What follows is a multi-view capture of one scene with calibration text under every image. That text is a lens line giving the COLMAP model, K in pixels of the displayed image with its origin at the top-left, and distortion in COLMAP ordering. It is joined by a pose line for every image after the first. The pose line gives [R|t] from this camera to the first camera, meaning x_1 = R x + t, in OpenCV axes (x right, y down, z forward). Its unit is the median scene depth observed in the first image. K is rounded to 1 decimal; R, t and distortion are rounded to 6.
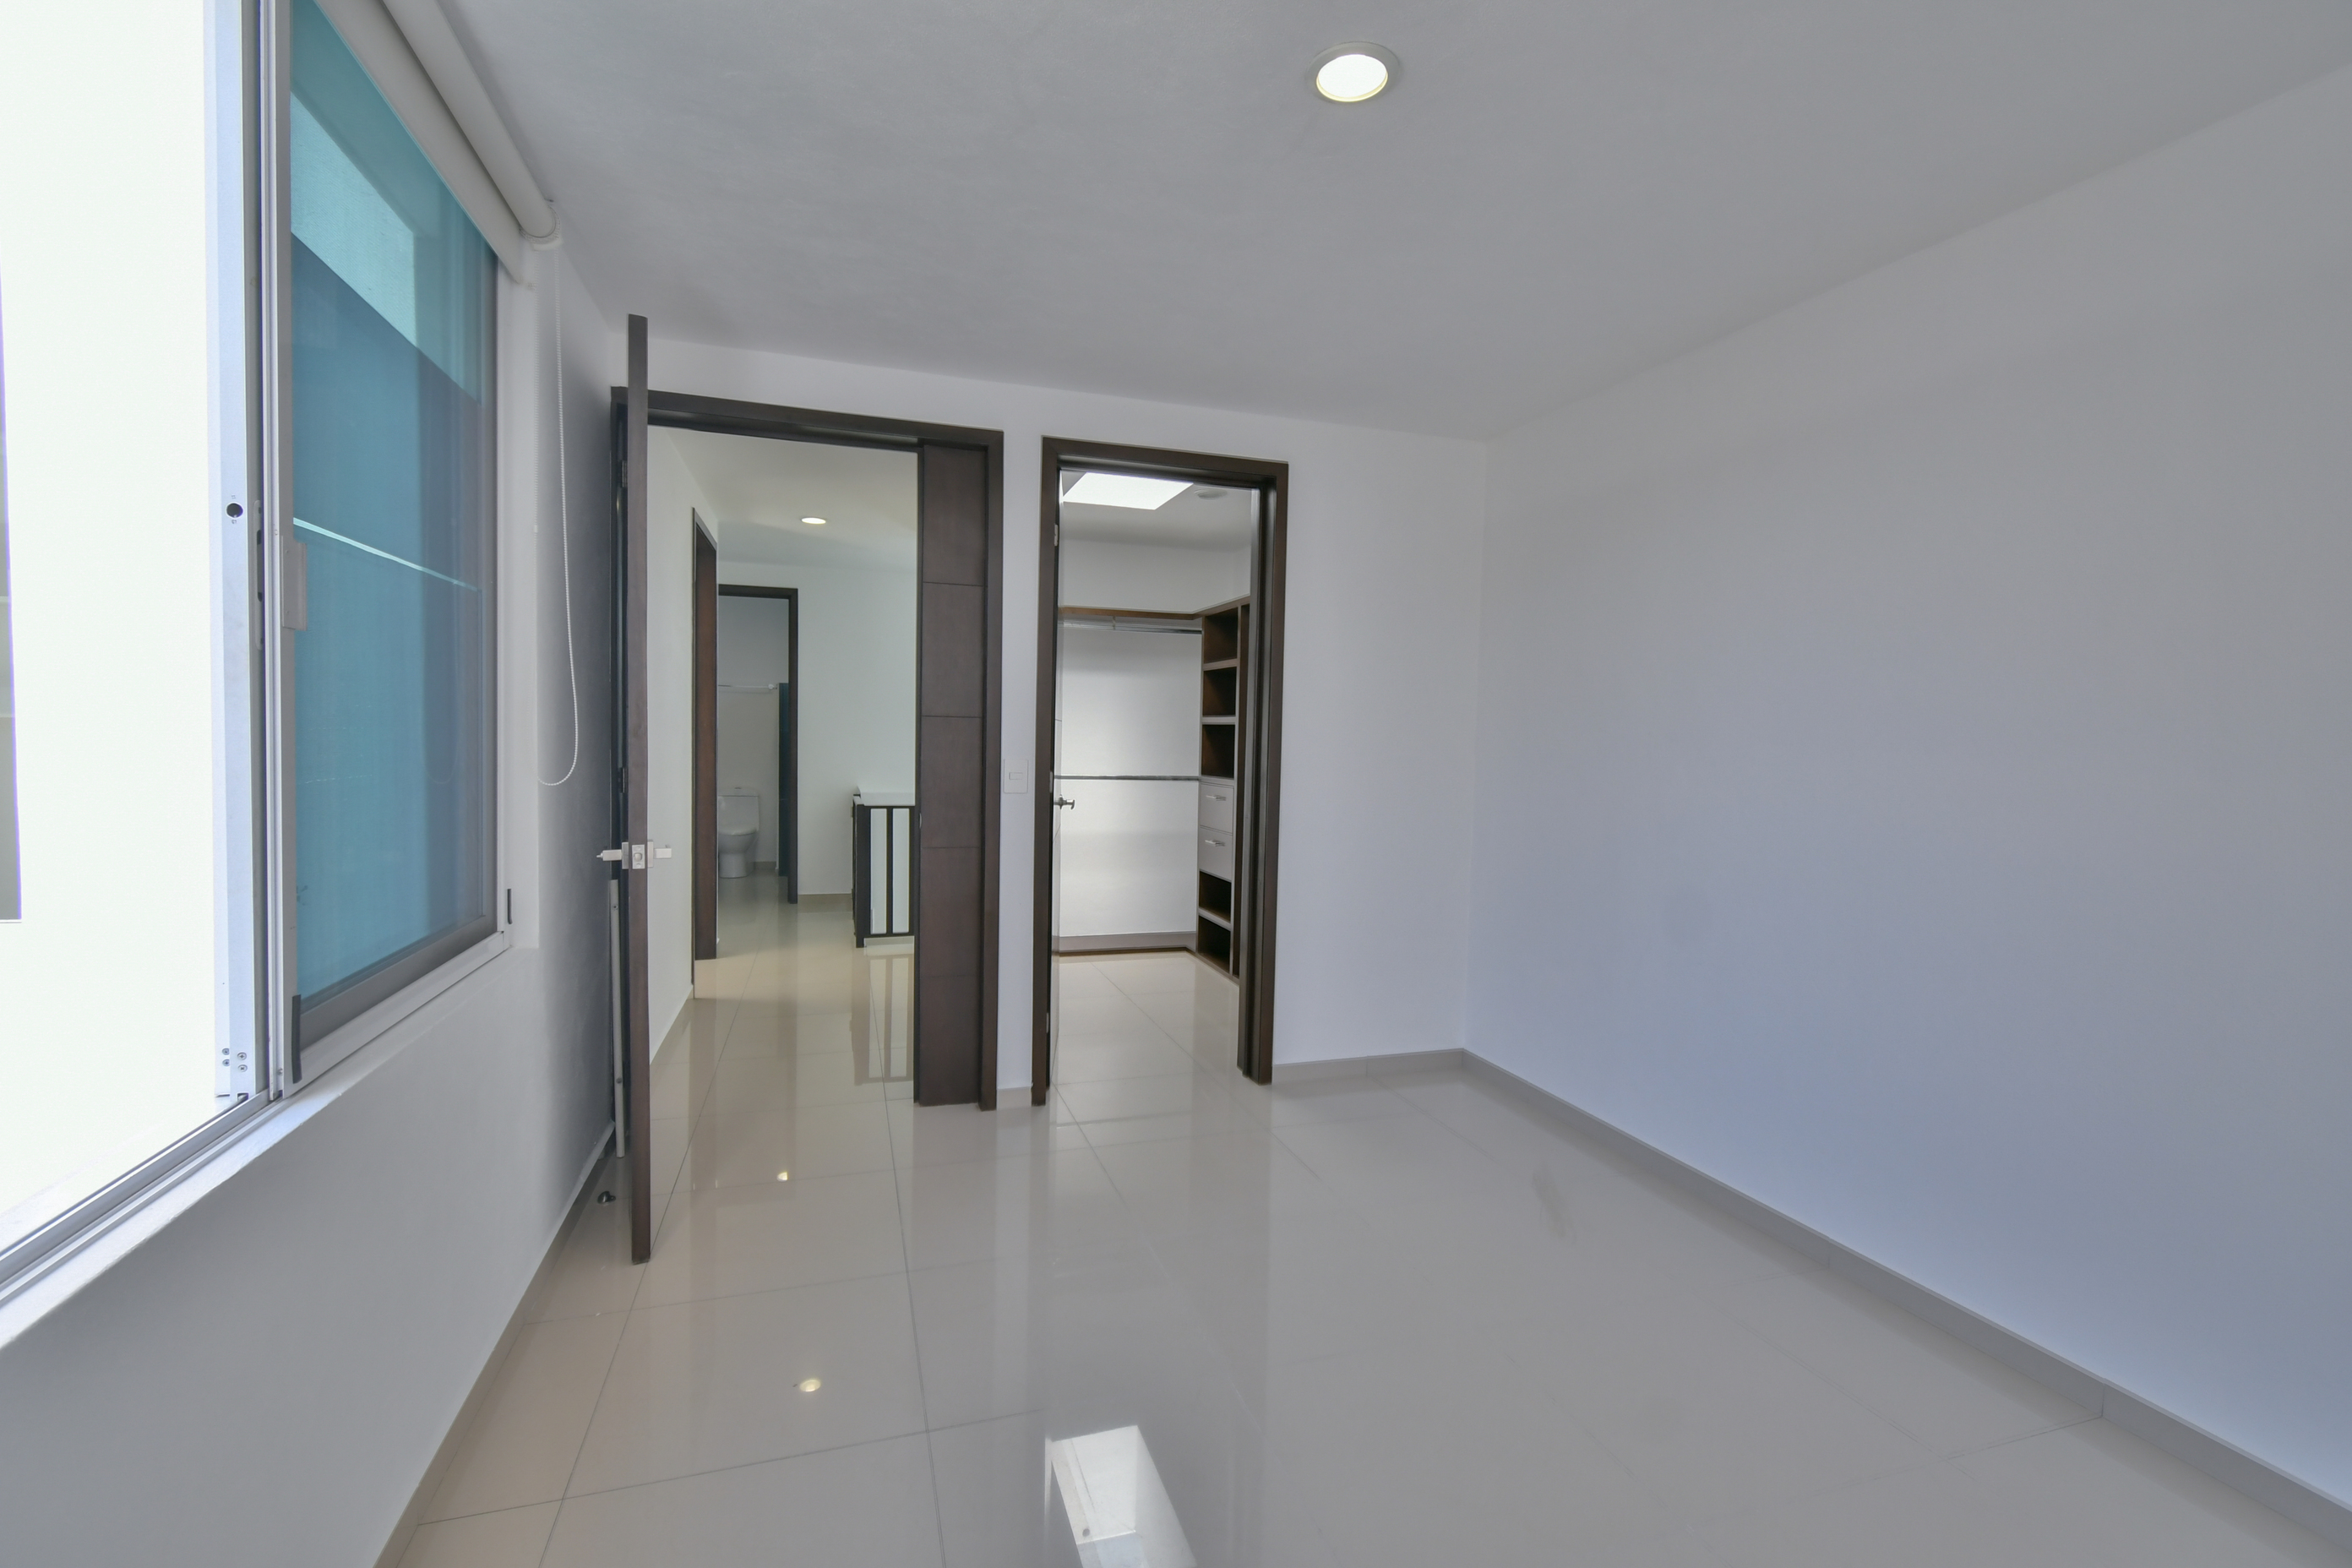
lens RADIAL K [[1031.8, 0, 1172.5], [0, 1031.8, 779.9], [0, 0, 1]] dist [0.007981, -0.004743]
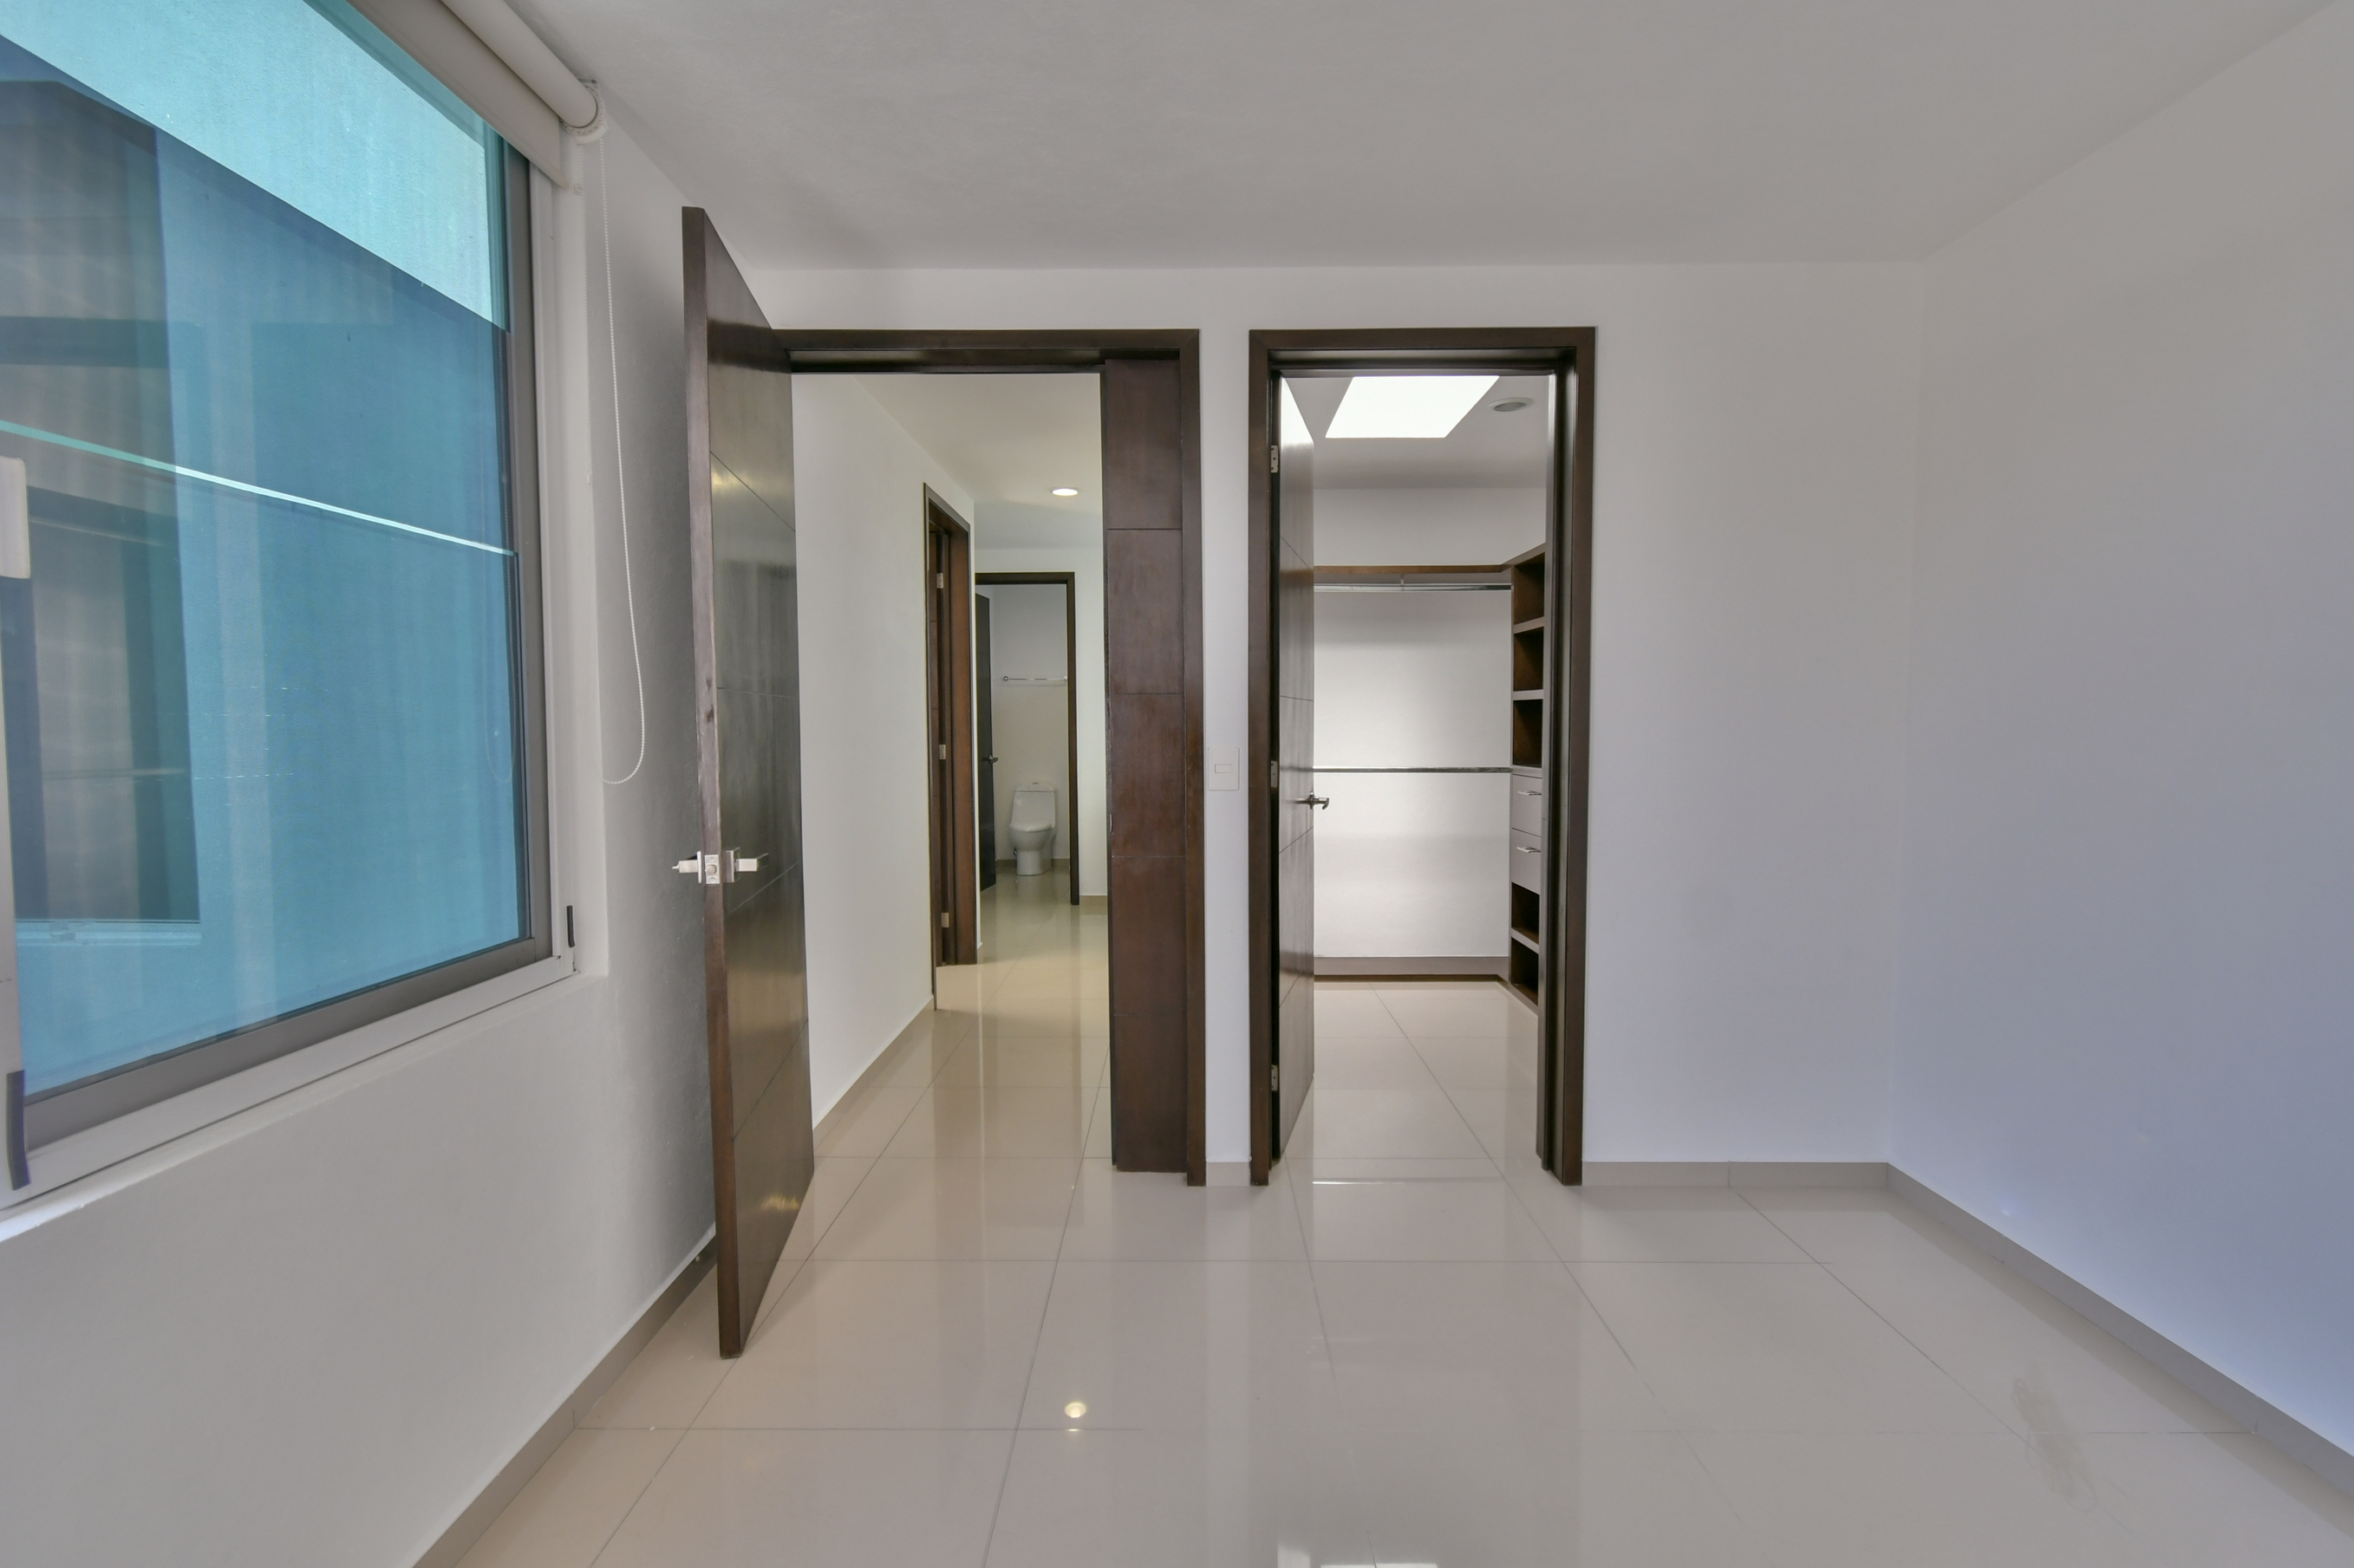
lens RADIAL K [[1032.6, 0, 1200.3], [0, 1032.6, 776.4], [0, 0, 1]] dist [0.007981, -0.004743]
pose [[0.947964, -0.007674, -0.318286, 0.076297], [0.008725, 0.999960, 0.001876, 0.001013], [0.318259, -0.004555, 0.947993, 0.224506]]
